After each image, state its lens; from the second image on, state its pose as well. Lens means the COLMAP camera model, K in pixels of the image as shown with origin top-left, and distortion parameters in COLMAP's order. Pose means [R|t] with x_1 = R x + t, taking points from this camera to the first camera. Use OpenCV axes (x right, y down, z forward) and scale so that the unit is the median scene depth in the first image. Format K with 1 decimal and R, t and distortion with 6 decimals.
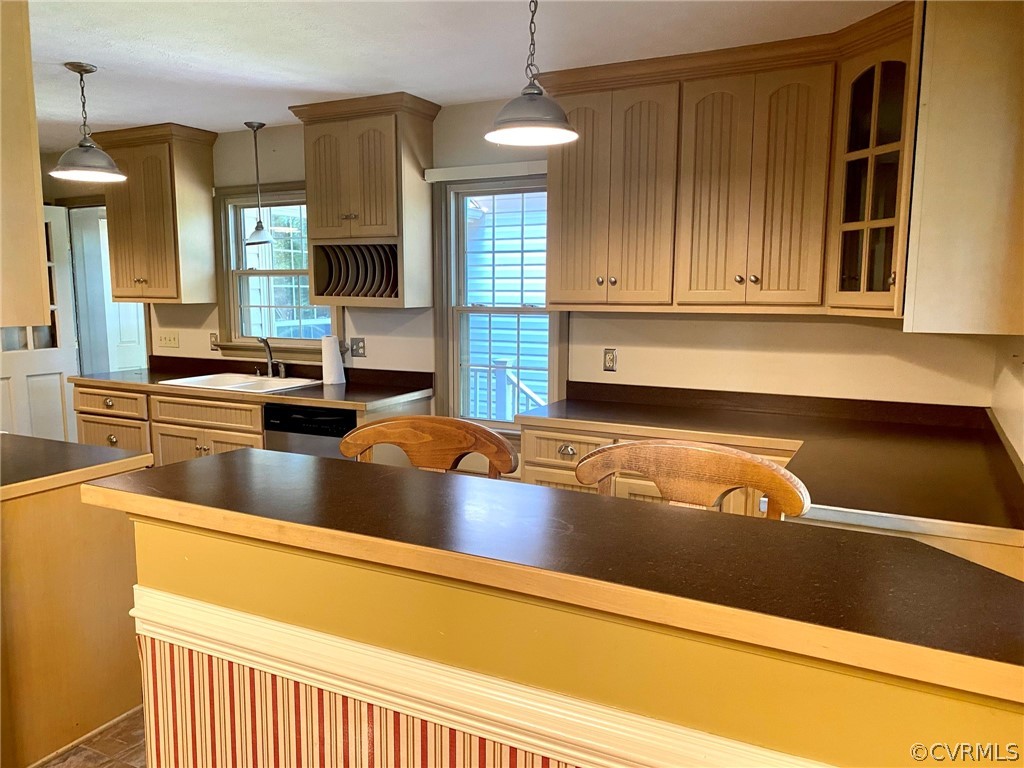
lens RADIAL K [[787.5, 0, 511.7], [0, 787.5, 392.4], [0, 0, 1]] dist [0.060918, -0.013744]
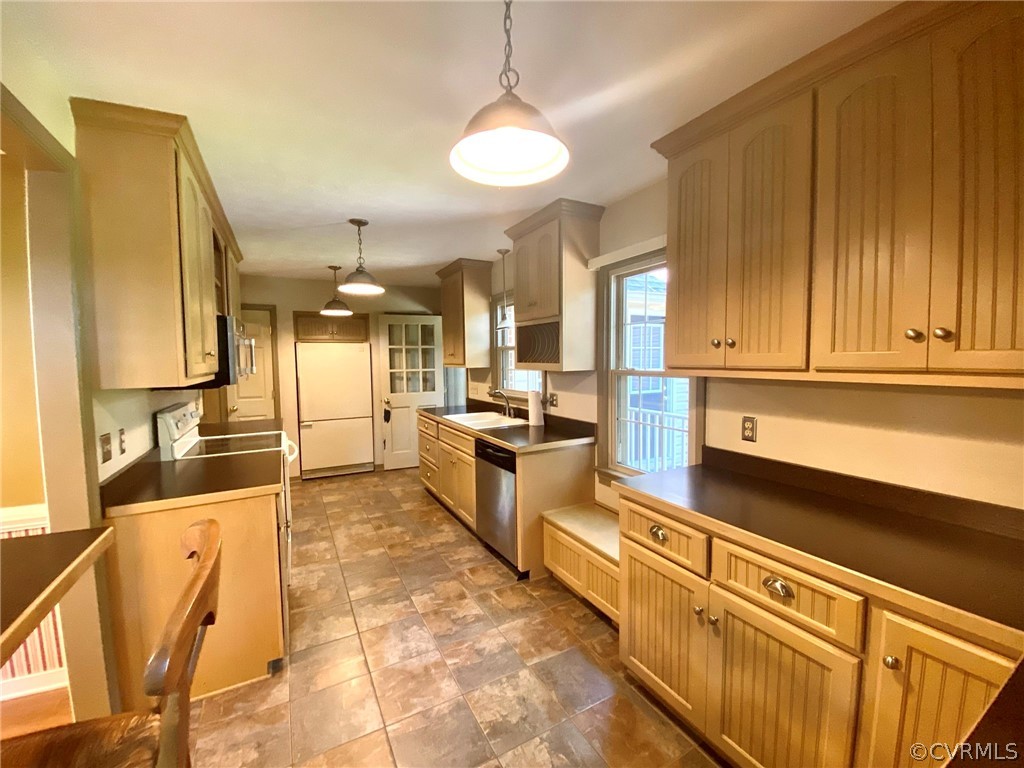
lens RADIAL K [[416.5, 0, 512.7], [0, 416.5, 382.8], [0, 0, 1]] dist [-0.006716, -0.006371]
pose [[0.827094, 0.020534, -0.561688, 0.159321], [-0.058650, 0.997030, -0.049914, -0.051419], [0.558995, 0.074227, 0.825842, 0.415118]]
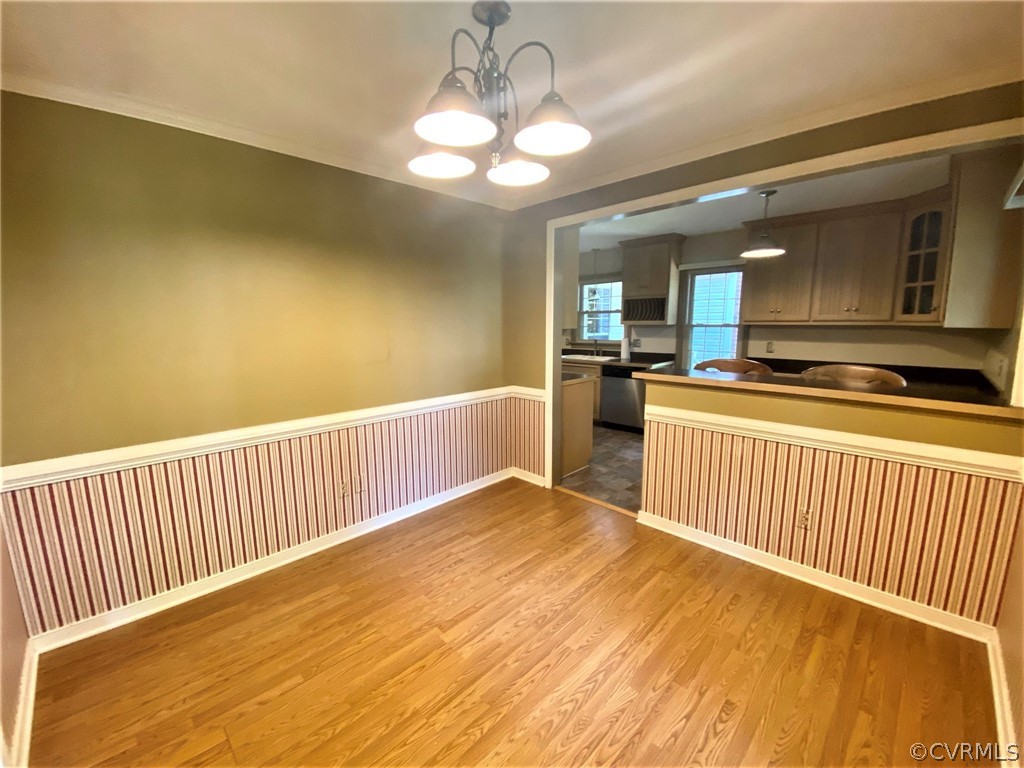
lens RADIAL K [[416.5, 0, 504.8], [0, 416.5, 390.5], [0, 0, 1]] dist [-0.006716, -0.006371]
pose [[0.952632, 0.042293, -0.301171, -0.210812], [-0.035283, 0.998966, 0.028680, 0.066403], [0.302072, -0.016695, 0.953139, -0.312745]]
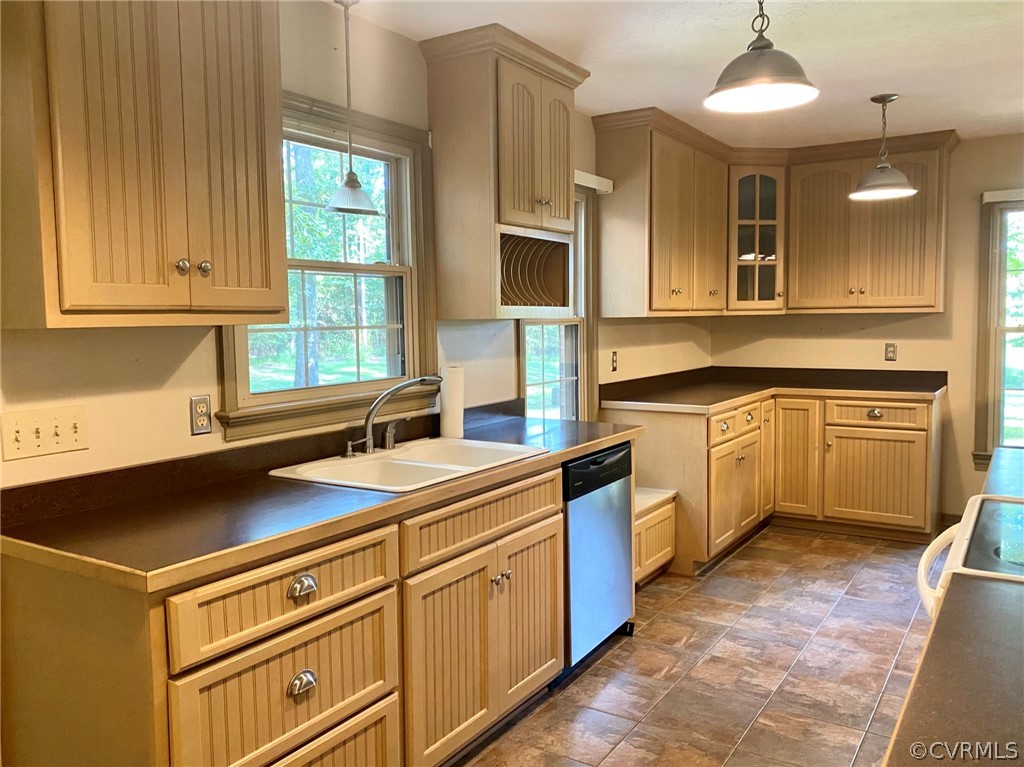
lens RADIAL K [[787.5, 0, 559.6], [0, 787.5, 365.1], [0, 0, 1]] dist [0.060918, -0.013744]
pose [[0.068367, -0.069551, 0.995233, -0.973853], [0.140672, 0.988273, 0.059402, -0.108491], [-0.987693, 0.135940, 0.077350, 0.945158]]
